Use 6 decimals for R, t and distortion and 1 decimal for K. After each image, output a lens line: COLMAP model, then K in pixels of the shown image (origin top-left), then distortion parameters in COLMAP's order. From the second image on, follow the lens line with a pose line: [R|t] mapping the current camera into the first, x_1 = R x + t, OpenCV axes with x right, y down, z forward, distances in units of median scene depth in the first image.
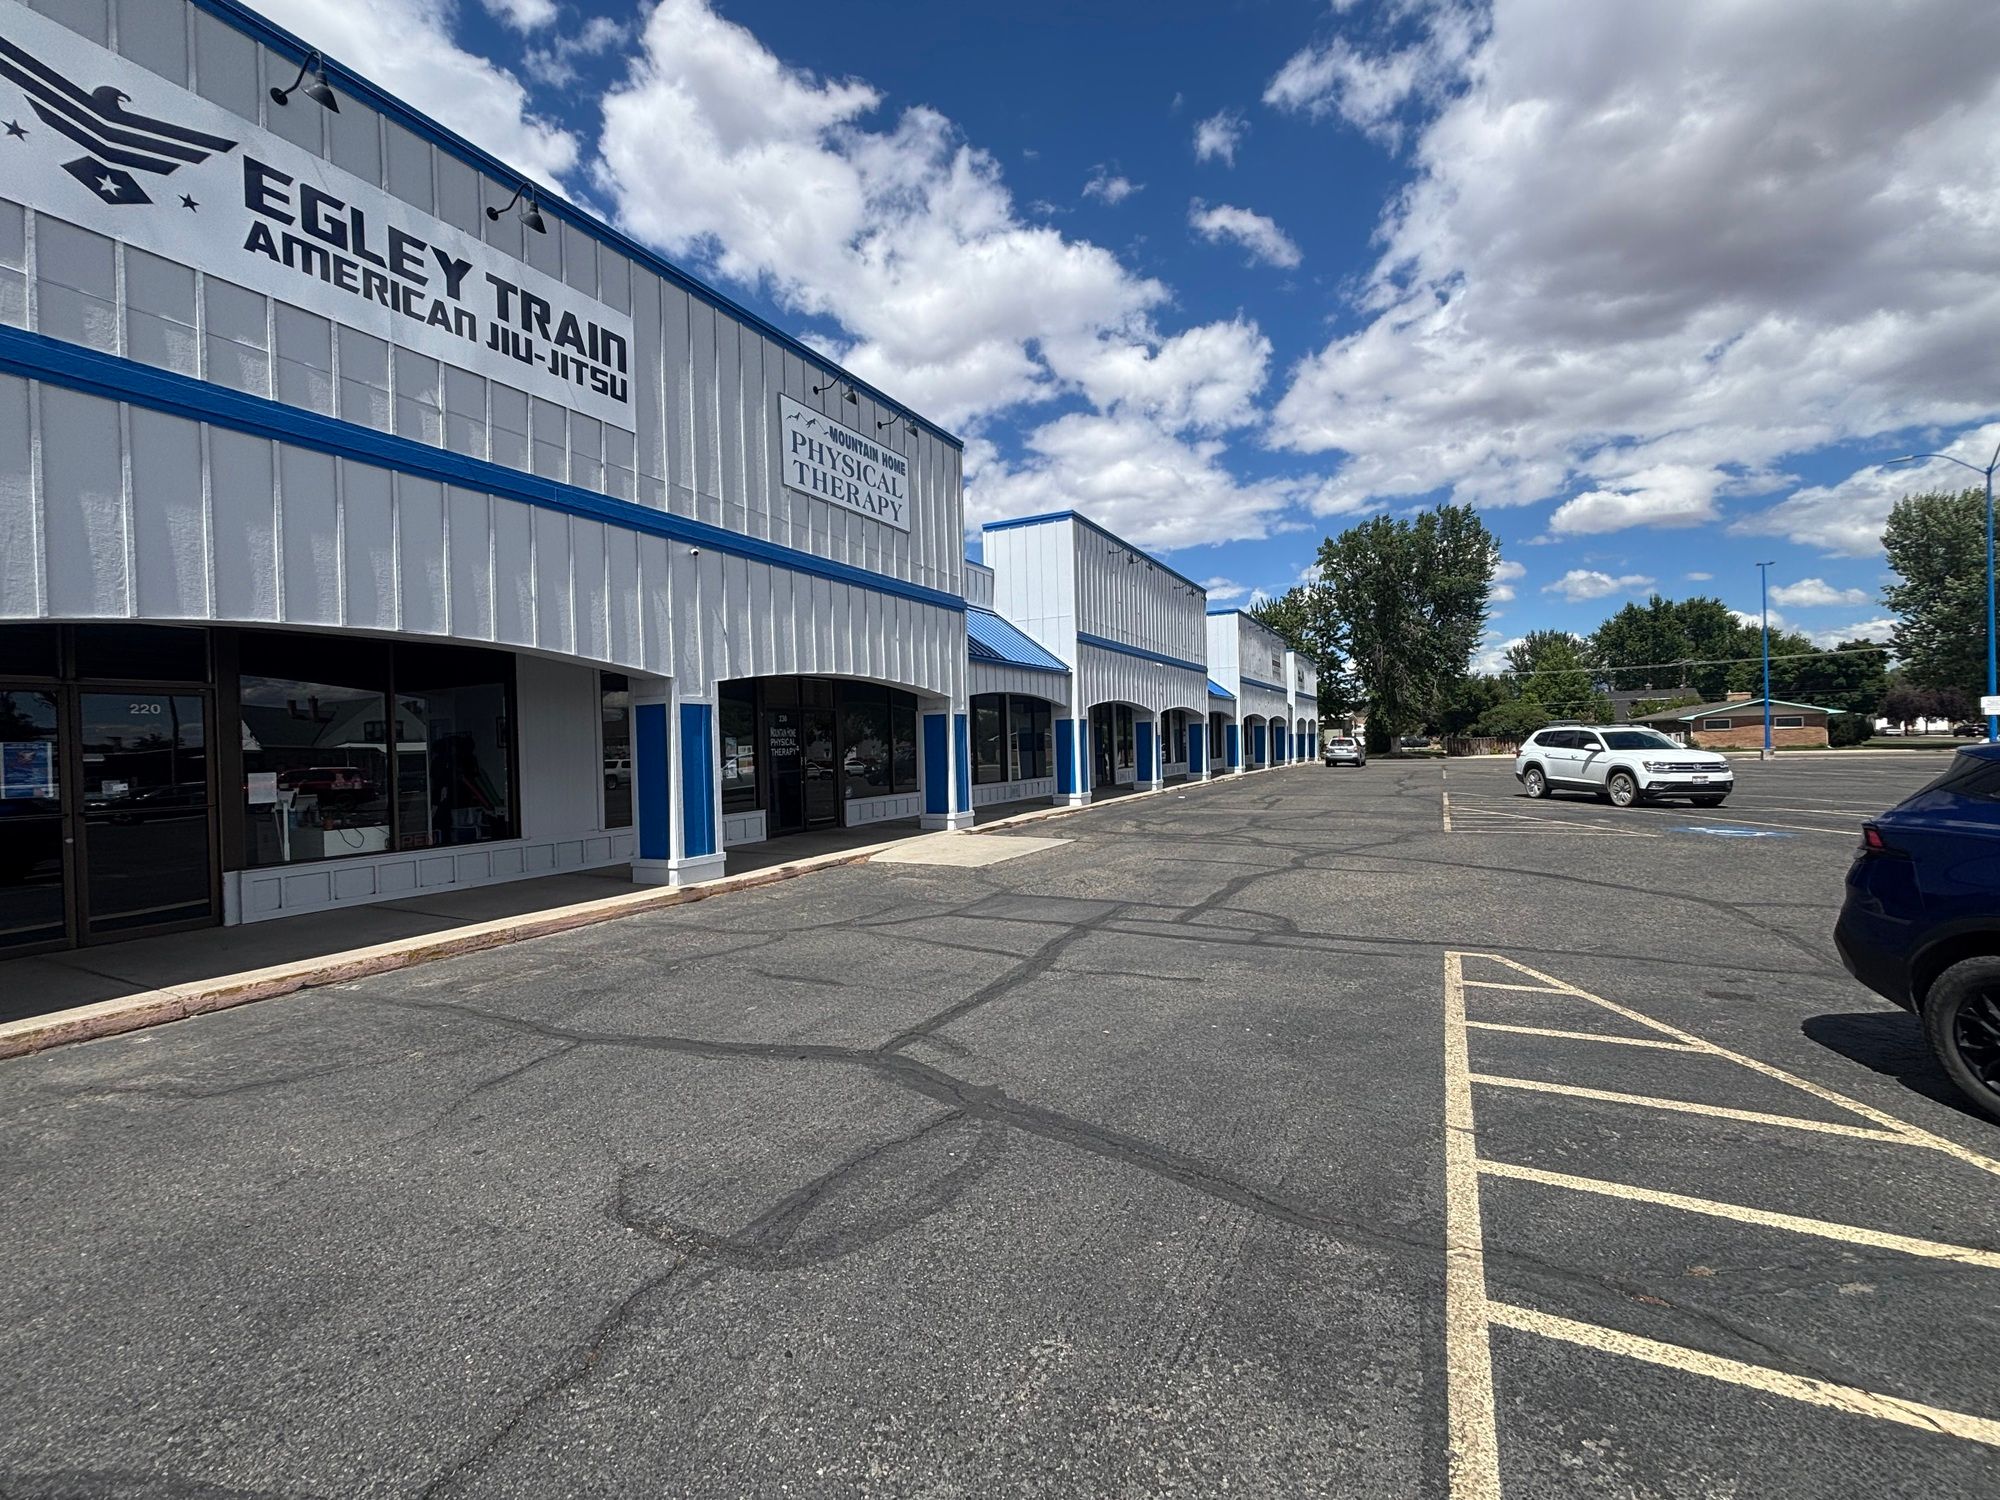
lens RADIAL K [[898.0, 0, 959.3], [0, 898.0, 728.9], [0, 0, 1]] dist [-0.003646, -0.000359]
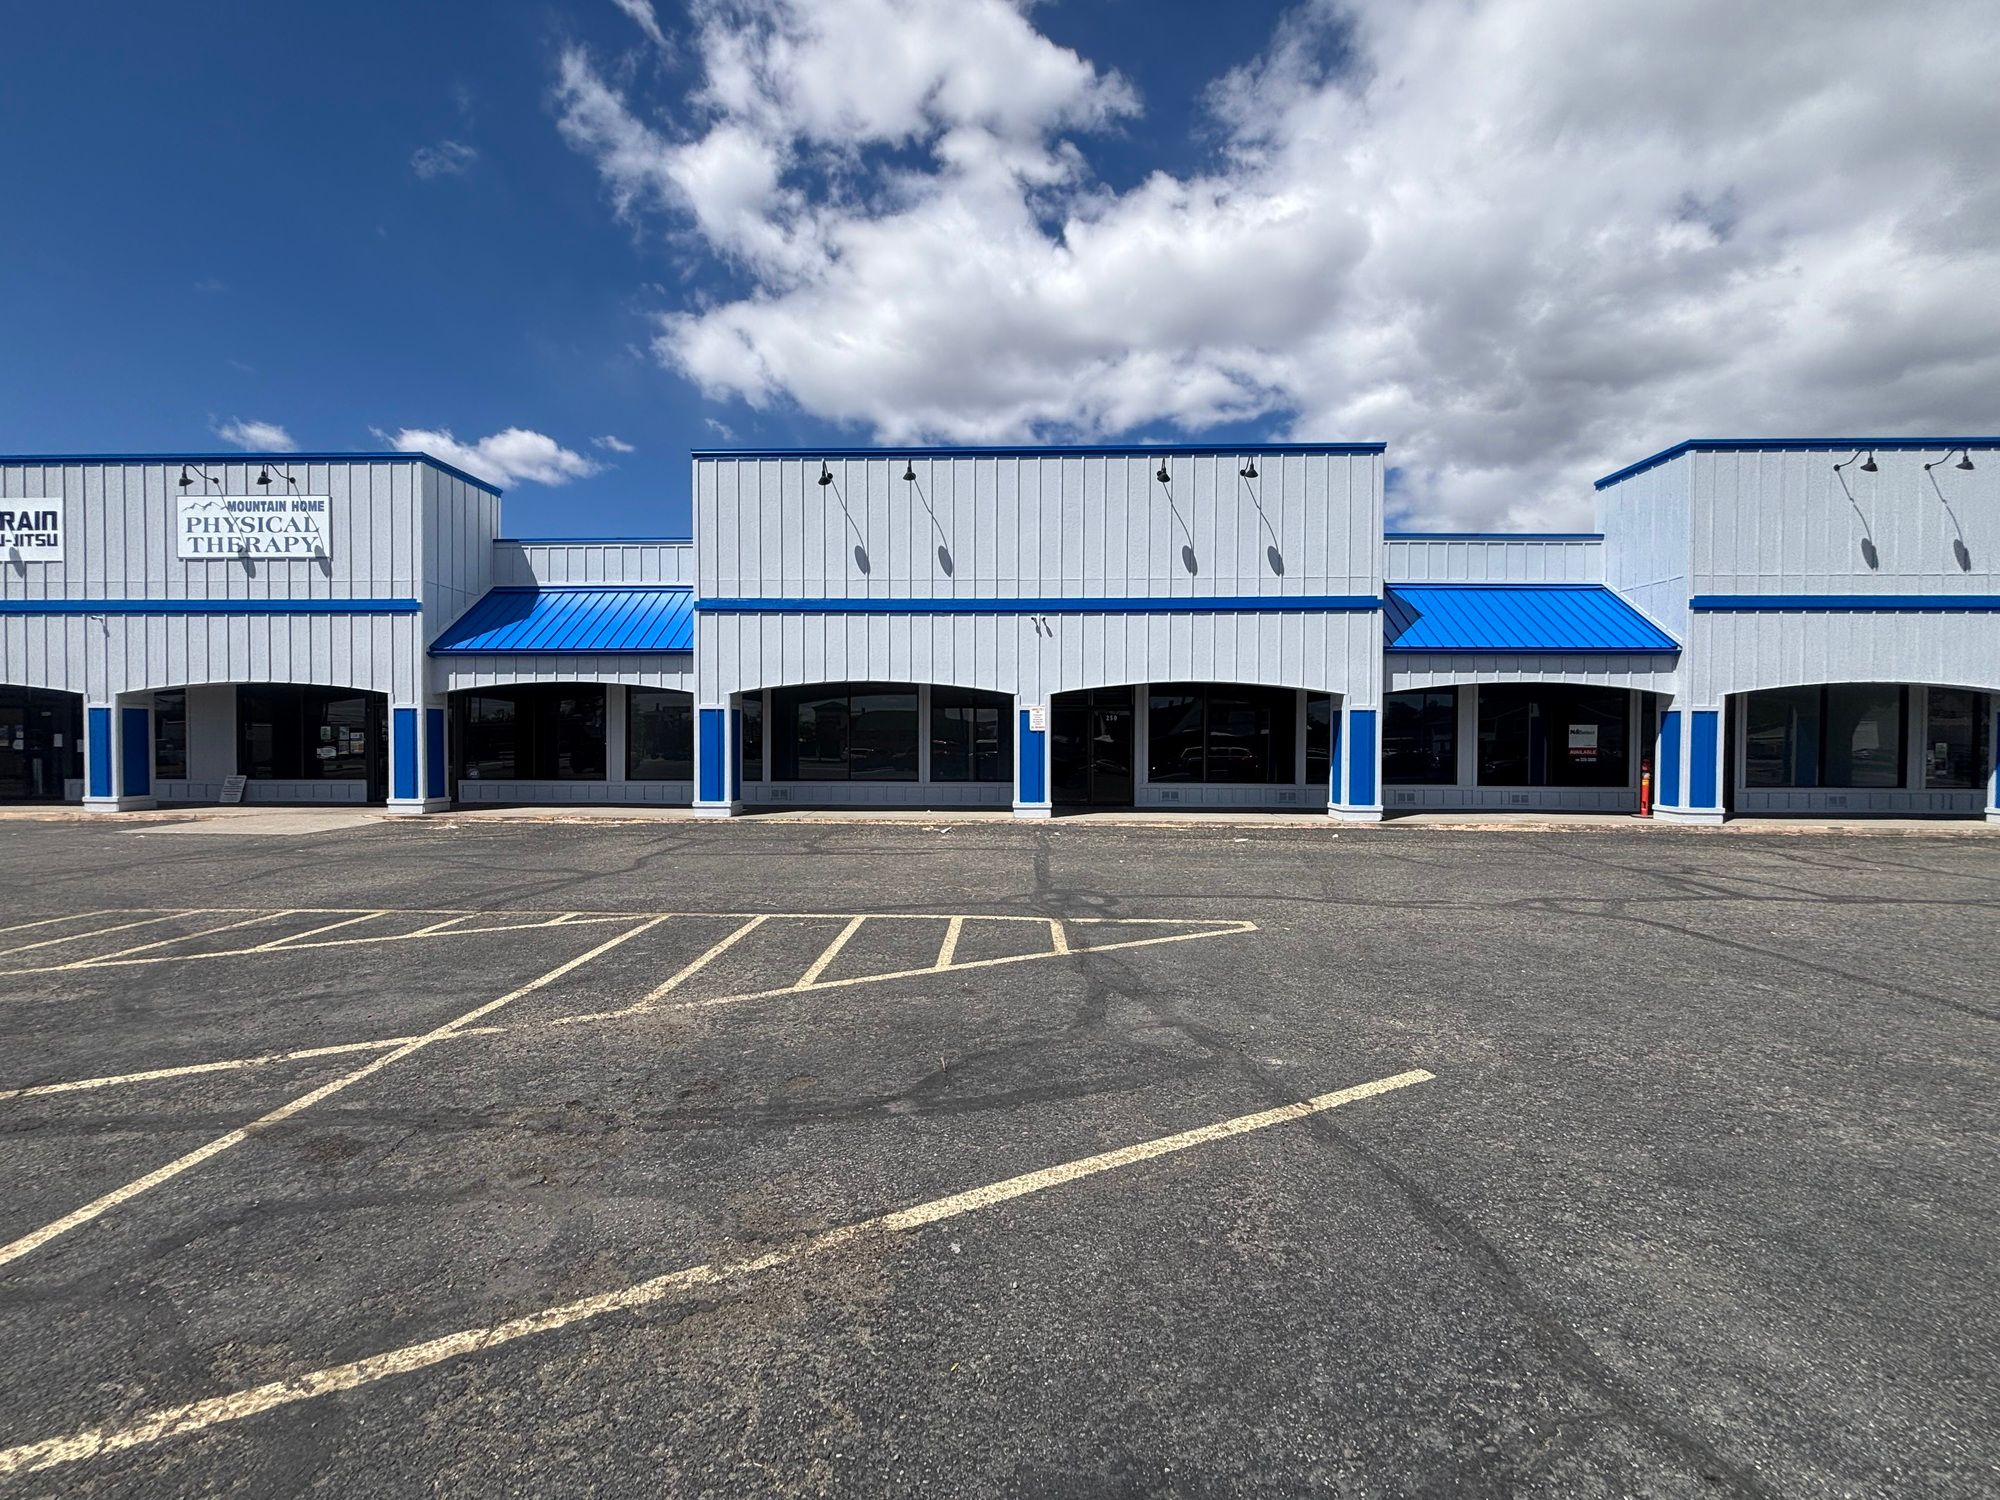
lens RADIAL K [[799.8, 0, 999.1], [0, 799.8, 760.0], [0, 0, 1]] dist [-0.002107, 0.000028]
pose [[0.437145, 0.022530, -0.899109, 1.439893], [0.000560, 0.999679, 0.025323, 0.027941], [0.899391, -0.011573, 0.436992, 1.480005]]
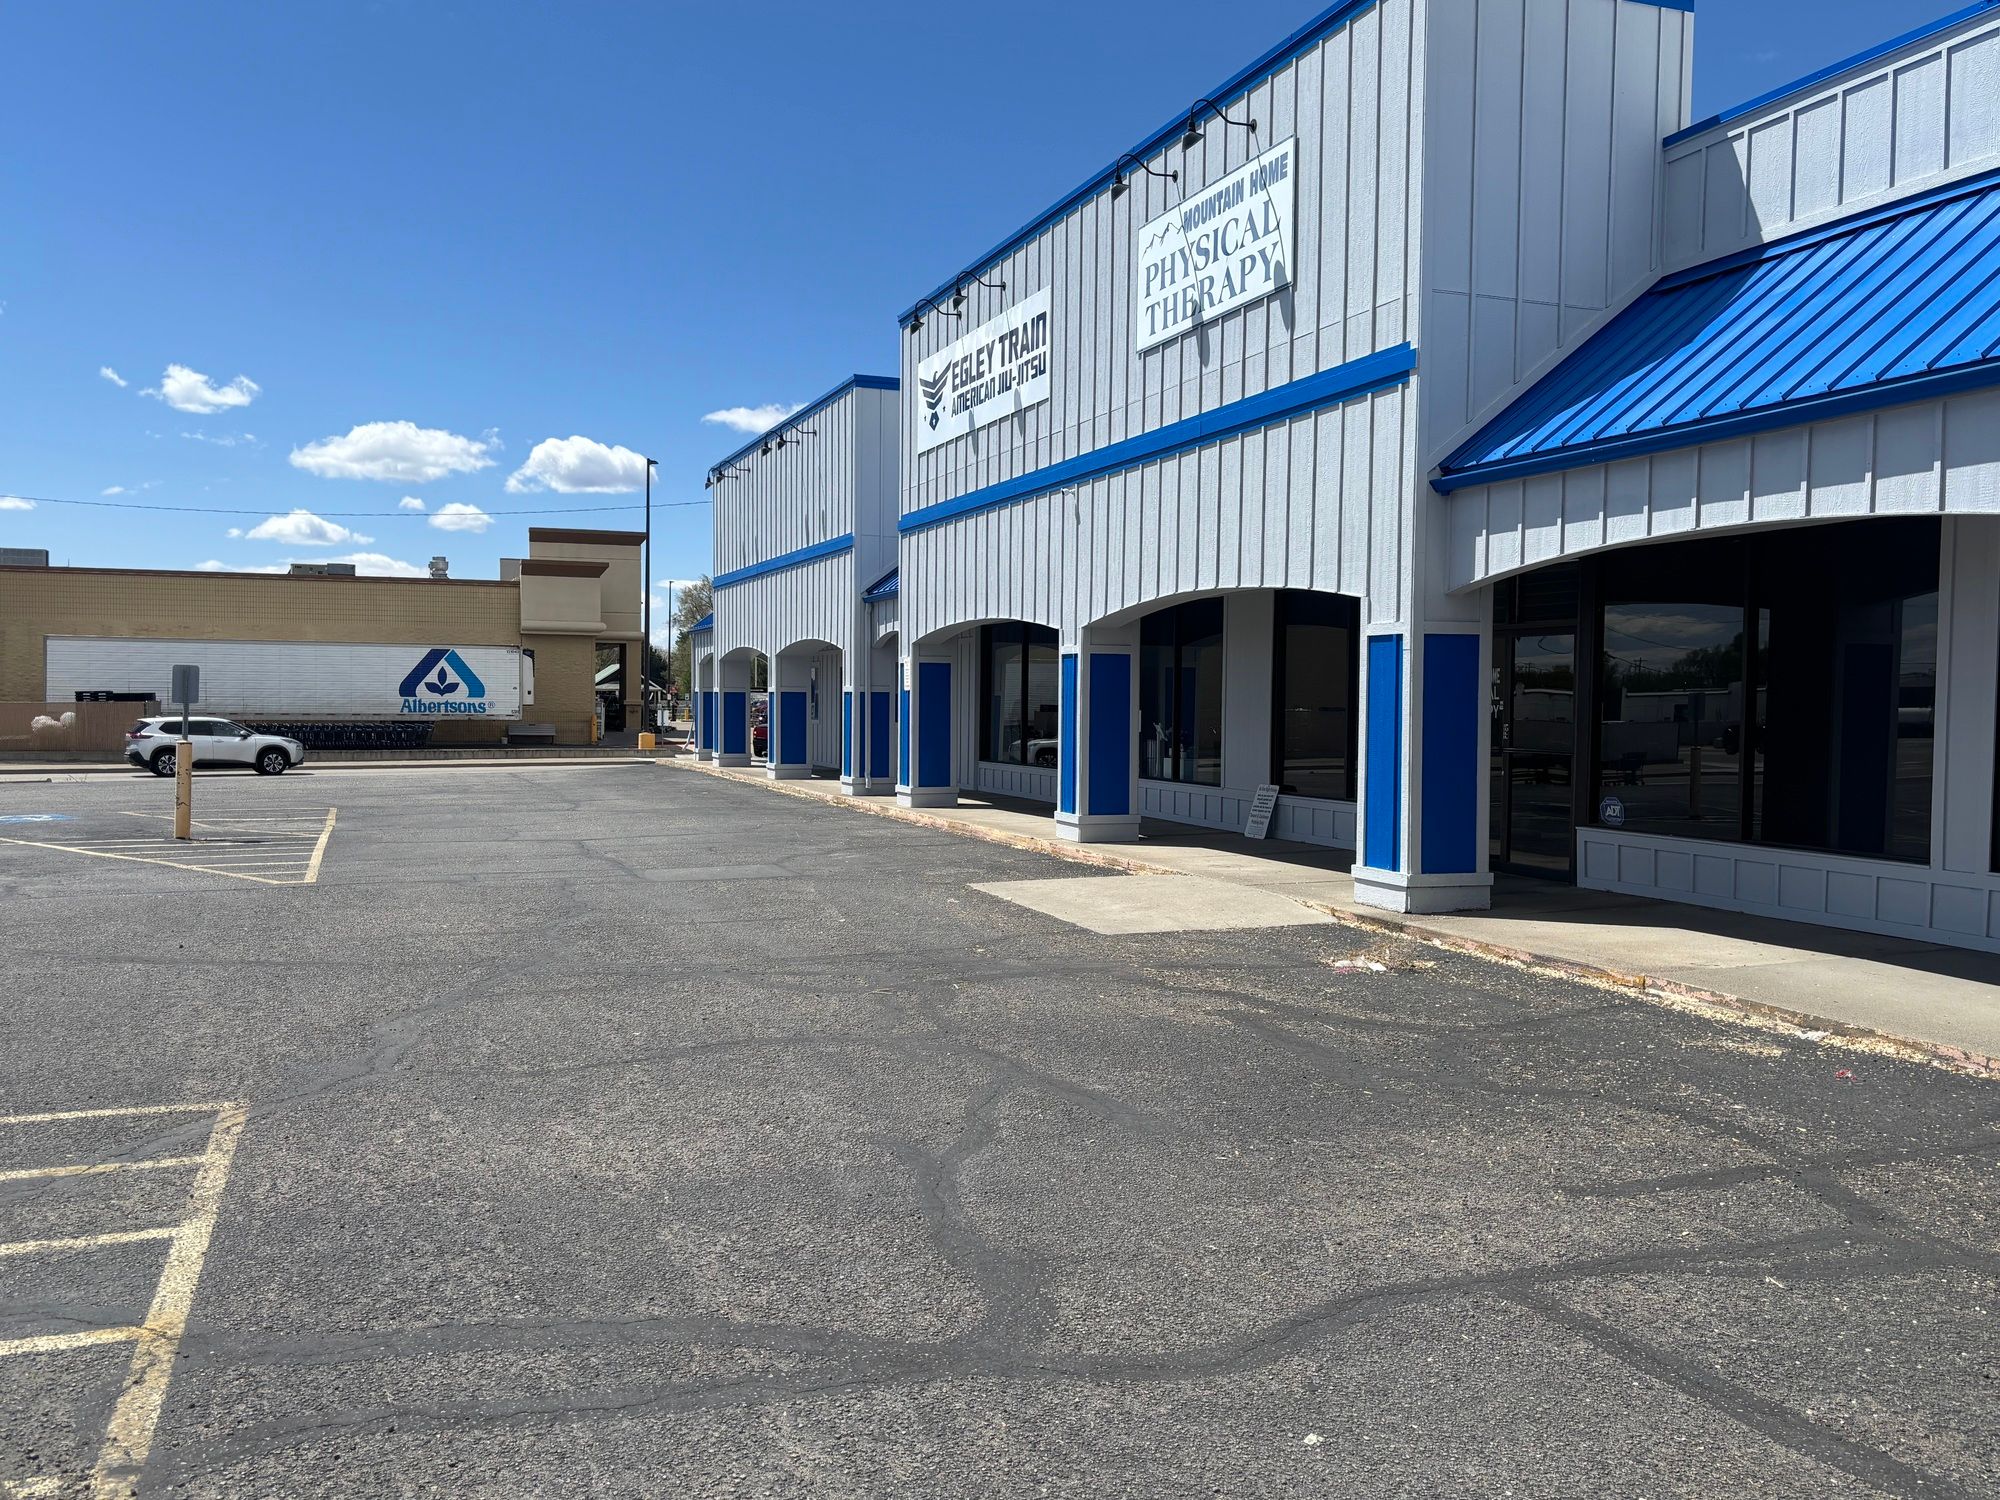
lens RADIAL K [[1721.9, 0, 1003.1], [0, 1721.9, 765.0], [0, 0, 1]] dist [0.004881, -0.009511]
pose [[-0.664462, 0.030525, -0.746698, 0.870684], [0.003060, 0.999268, 0.038126, 0.017097], [0.747316, 0.023048, -0.664069, 1.695507]]
